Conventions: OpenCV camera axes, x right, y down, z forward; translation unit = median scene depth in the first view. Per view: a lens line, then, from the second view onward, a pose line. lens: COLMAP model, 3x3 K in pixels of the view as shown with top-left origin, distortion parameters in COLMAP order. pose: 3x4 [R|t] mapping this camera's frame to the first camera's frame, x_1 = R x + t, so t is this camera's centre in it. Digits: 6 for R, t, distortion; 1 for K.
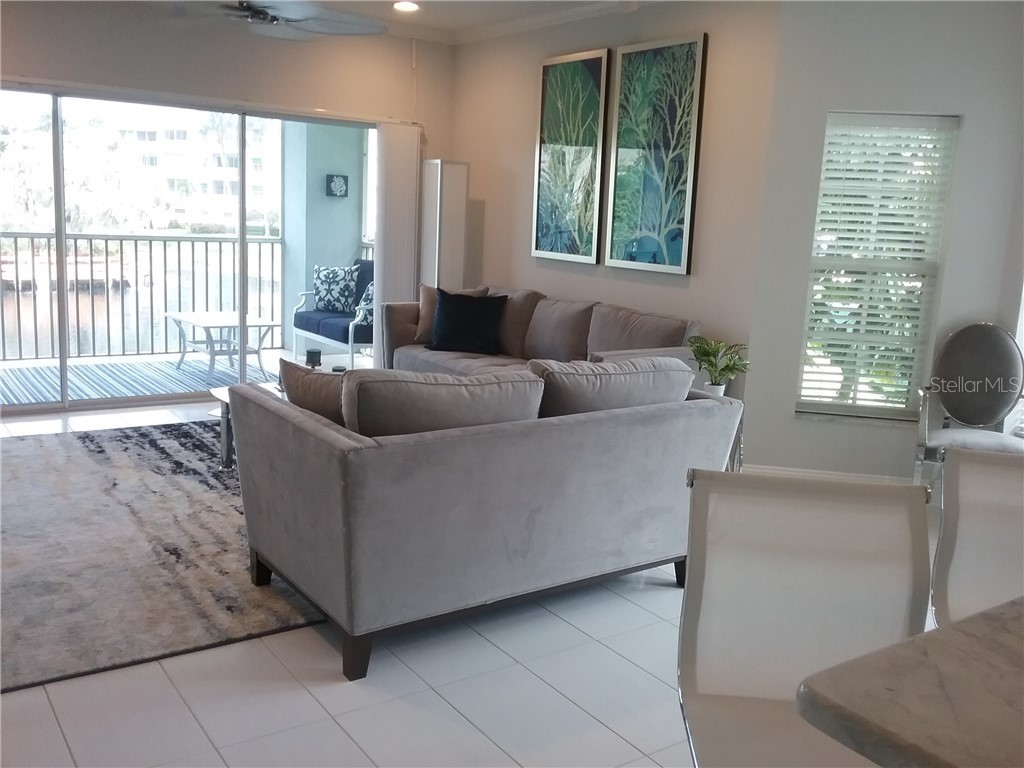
lens RADIAL K [[945.6, 0, 525.5], [0, 945.6, 377.5], [0, 0, 1]] dist [0.104118, -0.208787]
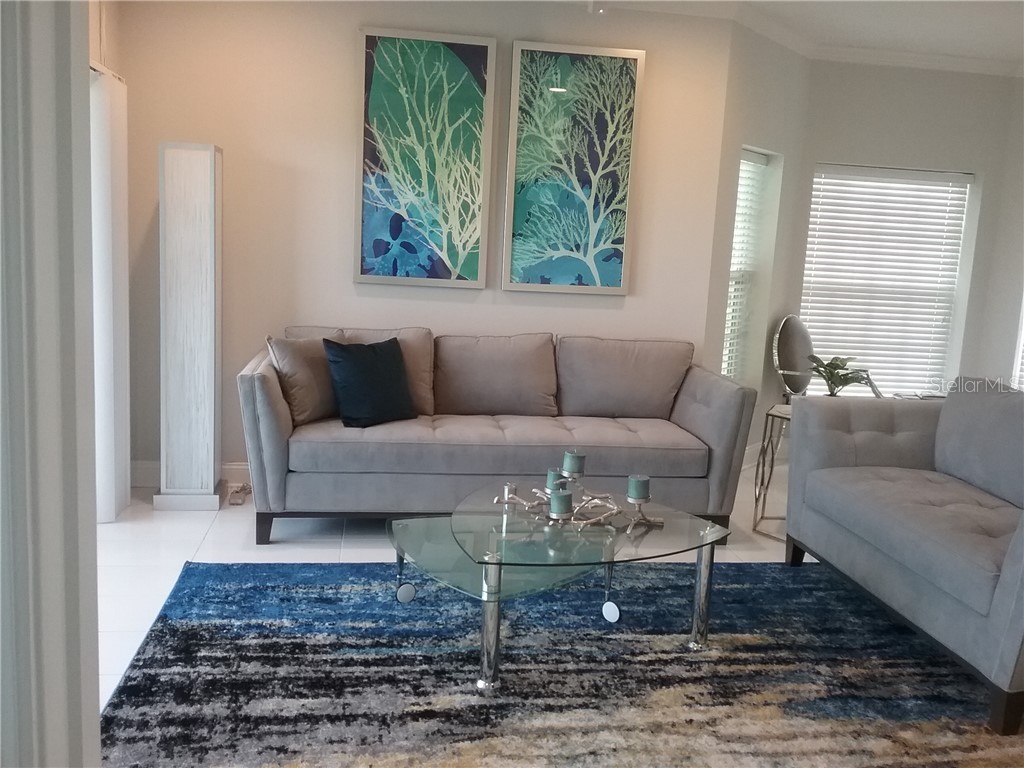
lens RADIAL K [[945.6, 0, 525.5], [0, 945.6, 377.5], [0, 0, 1]] dist [0.104118, -0.208787]
pose [[0.446333, -0.167046, 0.879137, -0.749667], [0.123385, 0.984527, 0.124429, -0.157984], [-0.886320, 0.052935, 0.460038, 0.637815]]
